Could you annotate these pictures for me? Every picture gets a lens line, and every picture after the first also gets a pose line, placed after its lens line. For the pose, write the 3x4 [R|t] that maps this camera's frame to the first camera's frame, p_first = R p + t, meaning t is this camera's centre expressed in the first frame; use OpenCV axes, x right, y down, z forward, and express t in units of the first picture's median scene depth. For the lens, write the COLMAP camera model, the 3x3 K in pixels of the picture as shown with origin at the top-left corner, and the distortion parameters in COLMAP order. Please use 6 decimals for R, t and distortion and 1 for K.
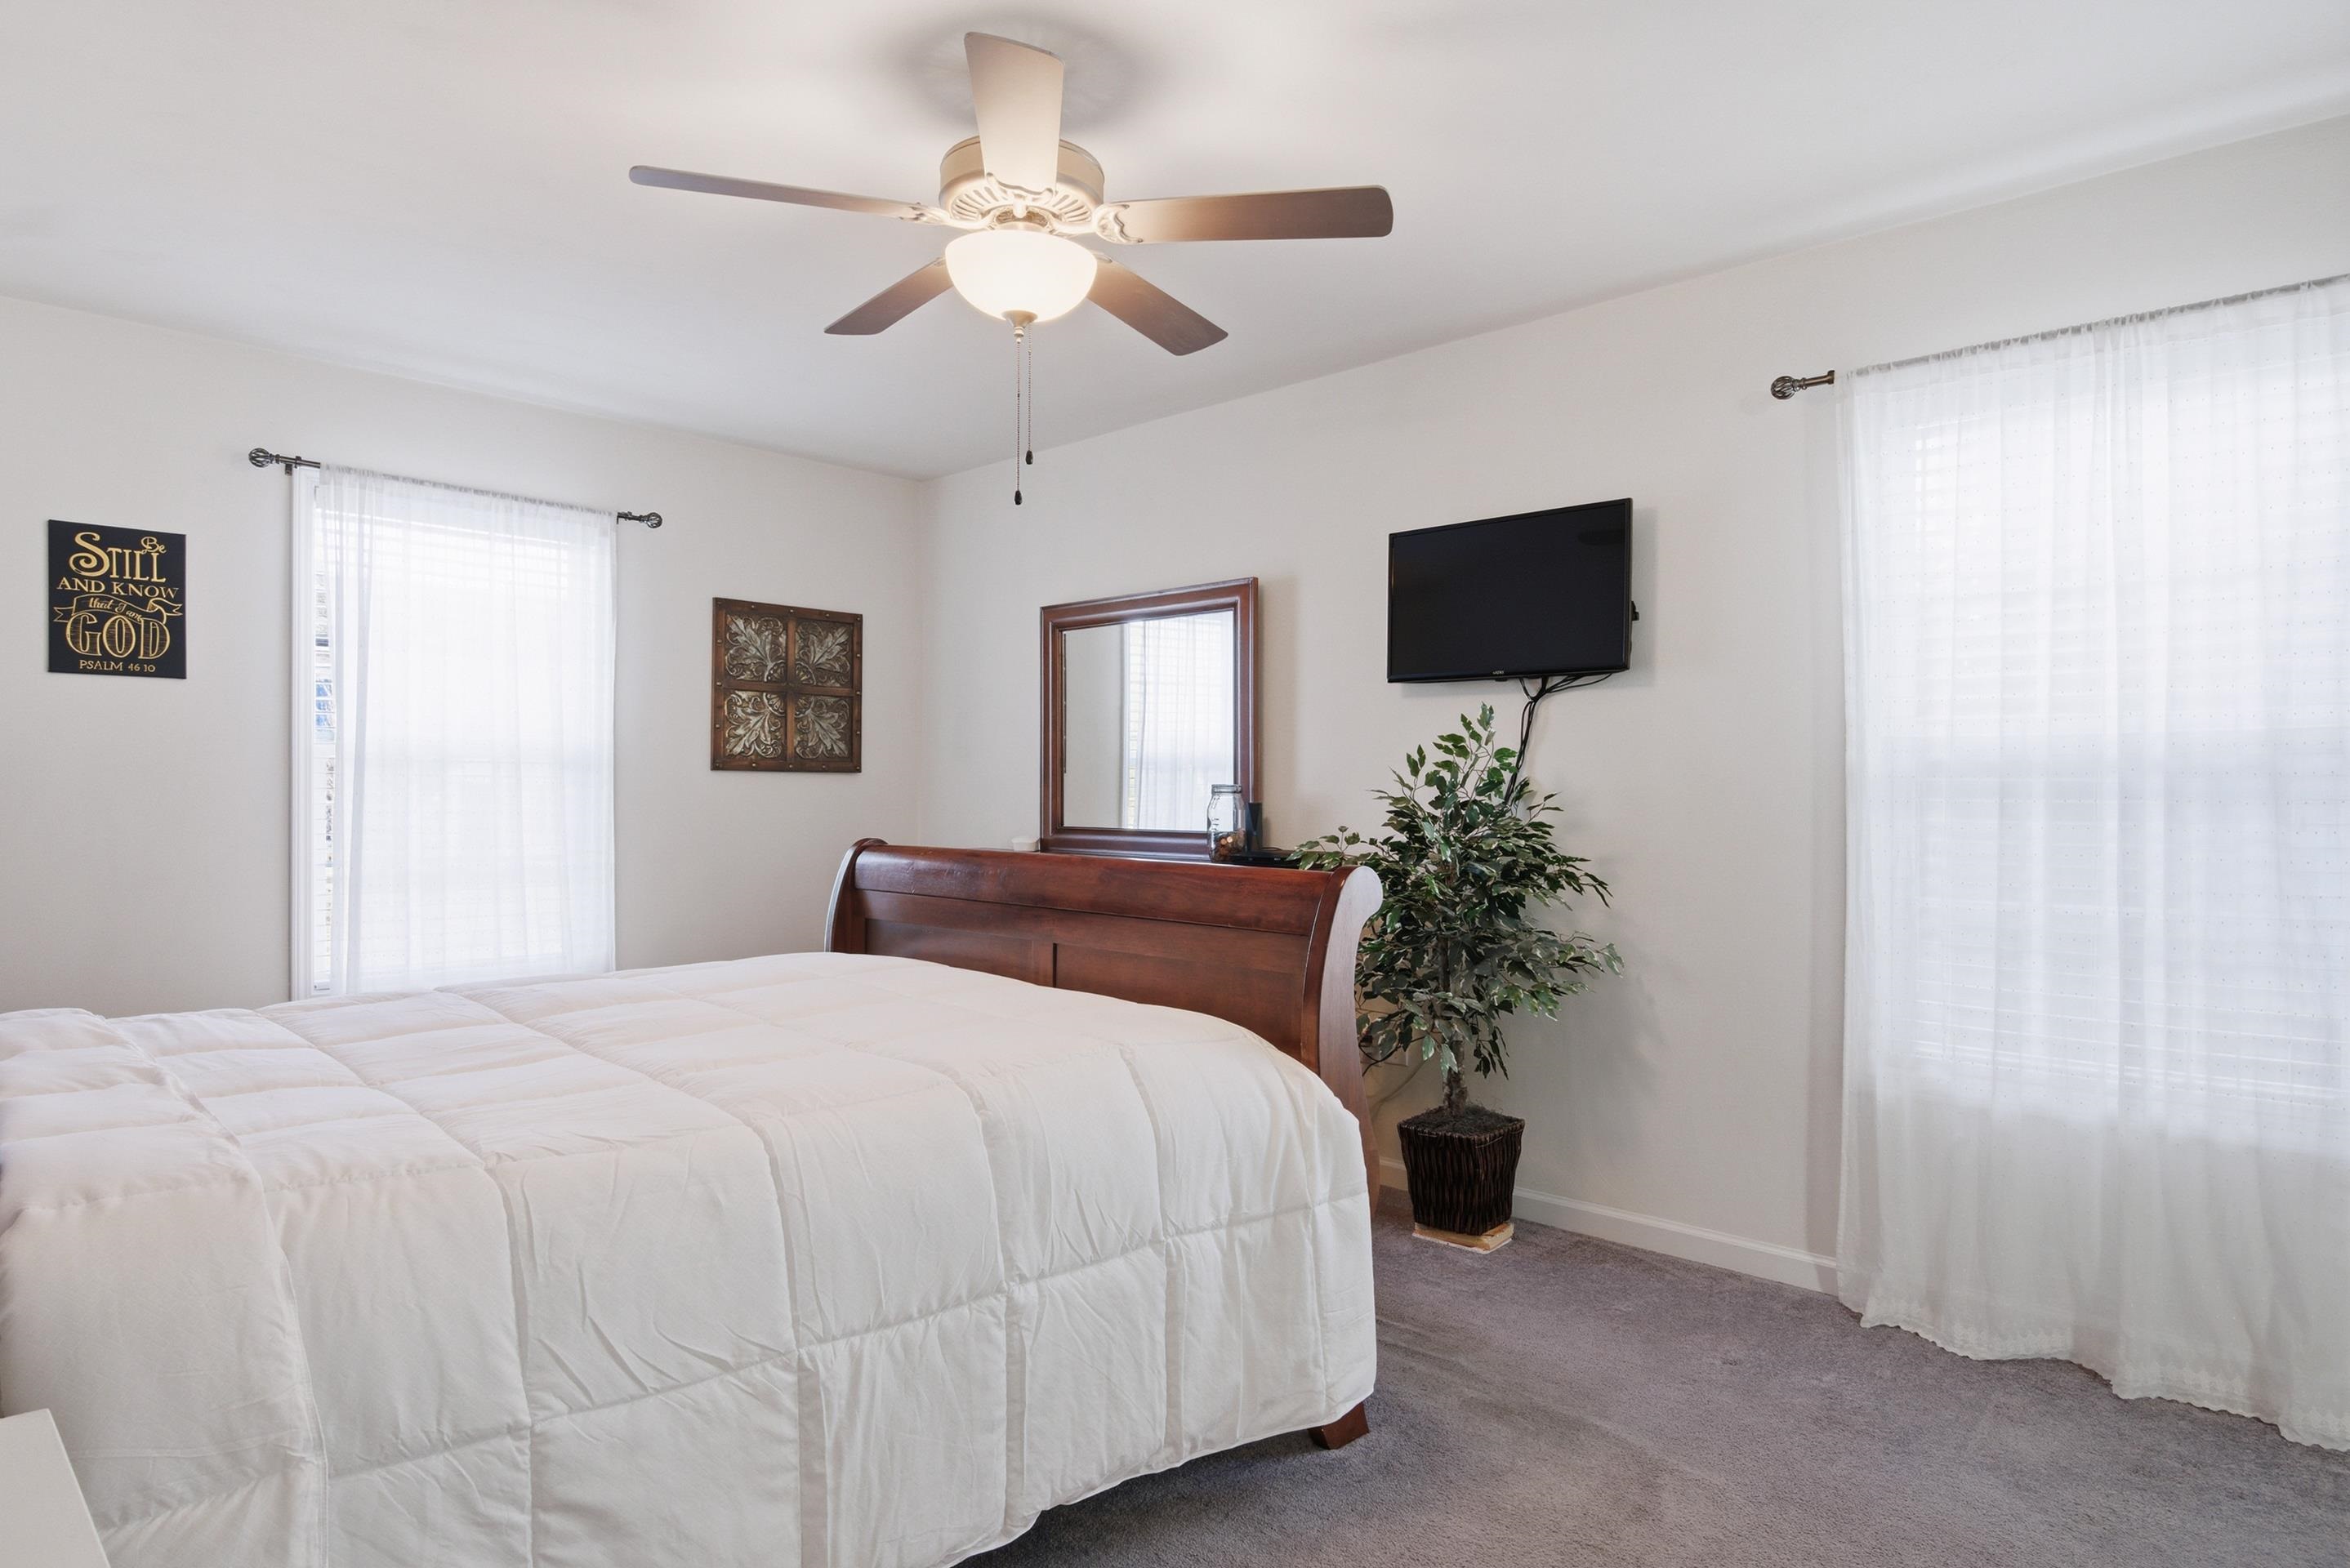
lens RADIAL K [[1294.0, 0, 1170.6], [0, 1294.0, 790.1], [0, 0, 1]] dist [-0.000200, -0.006633]
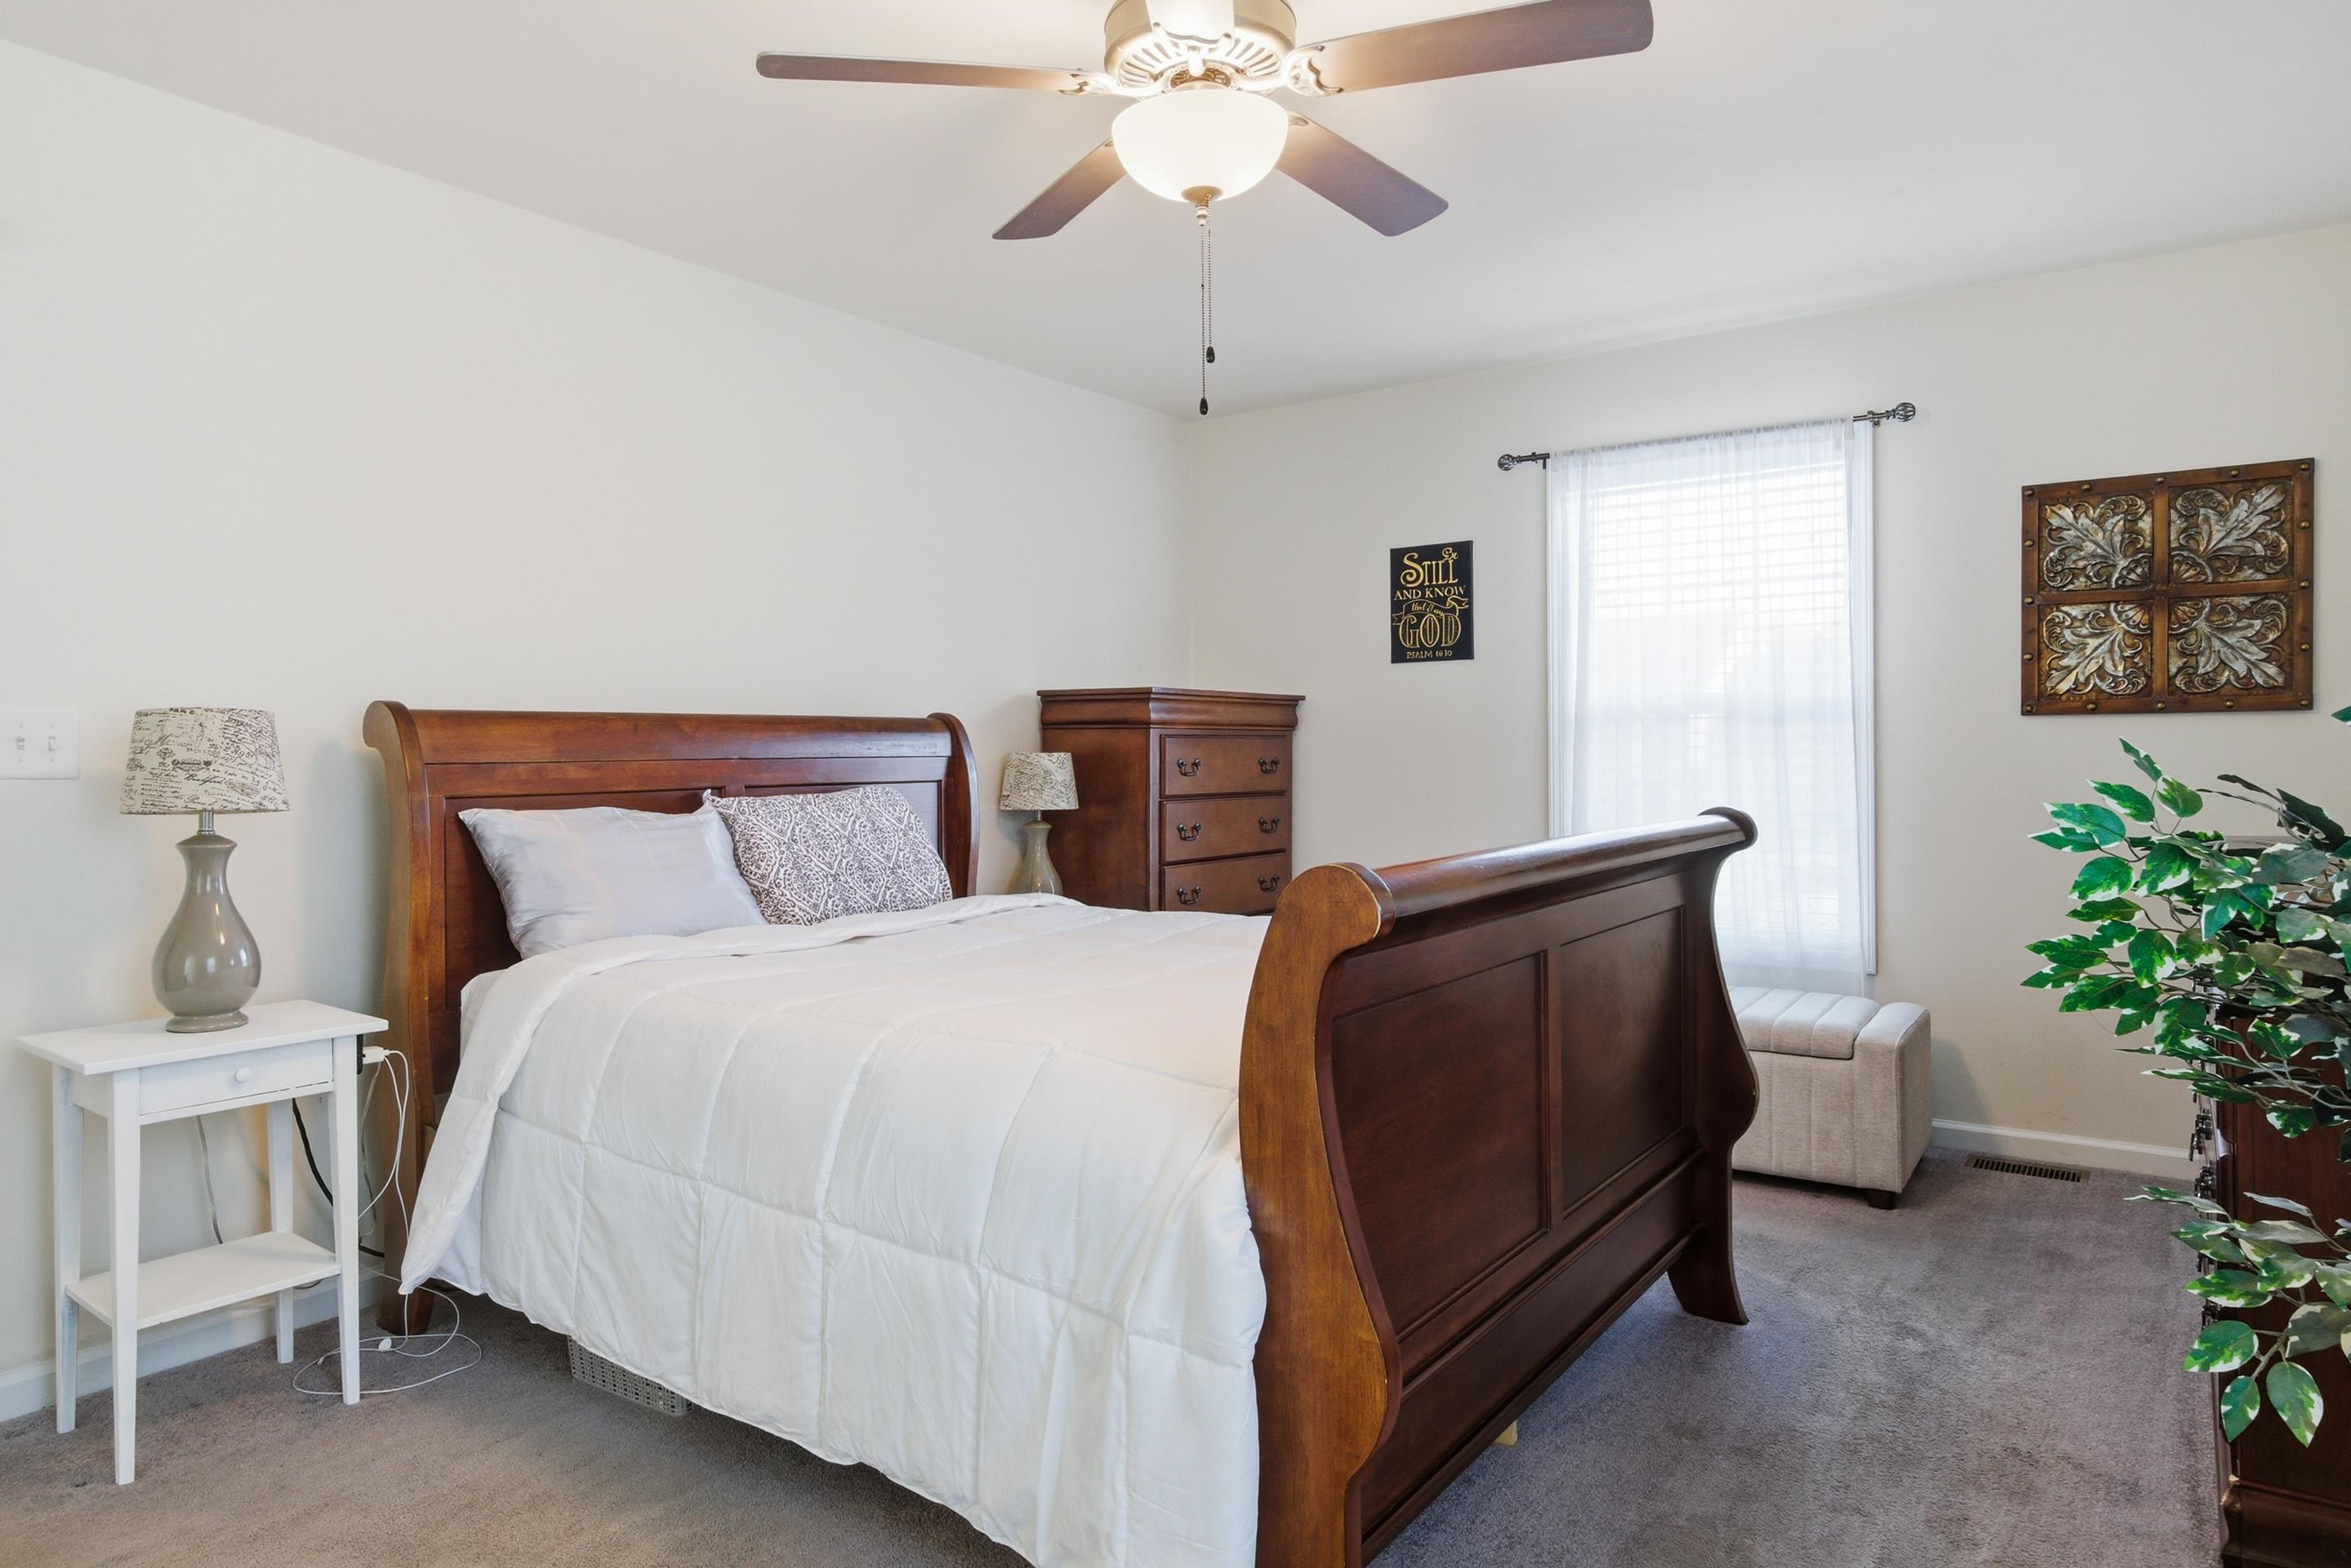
lens RADIAL K [[1379.1, 0, 1173.5], [0, 1379.1, 774.8], [0, 0, 1]] dist [0.000522, -0.001869]
pose [[0.184411, 0.008225, -0.982815, 0.345922], [0.013899, 0.999843, 0.010976, 0.003475], [0.982751, -0.015684, 0.184267, 0.359981]]
